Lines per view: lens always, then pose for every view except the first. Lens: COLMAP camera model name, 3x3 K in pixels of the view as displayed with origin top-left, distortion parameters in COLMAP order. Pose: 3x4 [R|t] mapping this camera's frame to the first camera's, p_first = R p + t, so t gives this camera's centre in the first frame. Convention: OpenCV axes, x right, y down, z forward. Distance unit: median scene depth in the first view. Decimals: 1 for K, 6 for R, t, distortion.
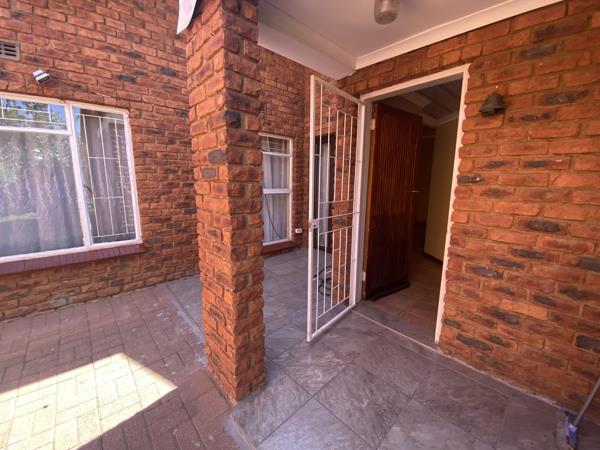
lens RADIAL K [[242.6, 0, 297.7], [0, 242.6, 226.4], [0, 0, 1]] dist [0.000541, -0.013677]
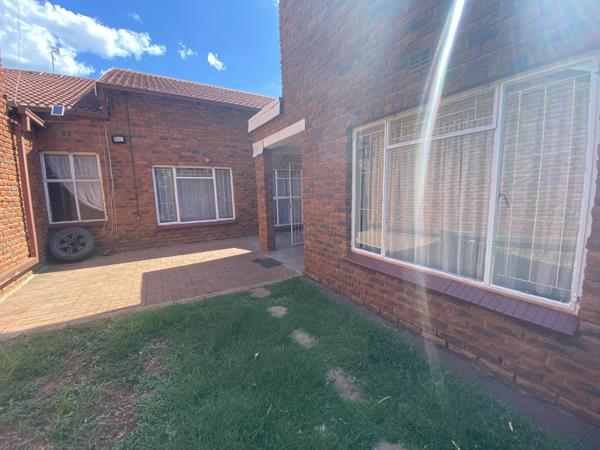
lens RADIAL K [[242.6, 0, 297.7], [0, 242.6, 226.4], [0, 0, 1]] dist [0.000541, -0.013677]
pose [[0.978551, -0.006418, -0.205903, 0.549744], [-0.001828, 0.999205, -0.039830, 0.267005], [0.205995, 0.039352, 0.977761, -1.441579]]
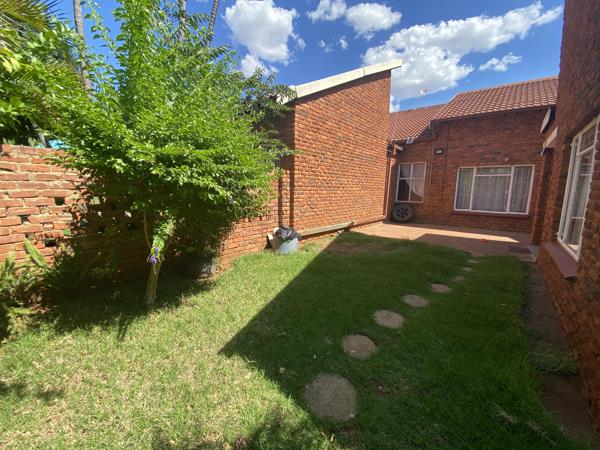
lens RADIAL K [[242.6, 0, 297.7], [0, 242.6, 226.4], [0, 0, 1]] dist [0.000541, -0.013677]
pose [[0.114012, 0.145208, -0.982810, 1.778338], [-0.188549, 0.974444, 0.122099, 0.379363], [0.975423, 0.171387, 0.138477, -1.902008]]
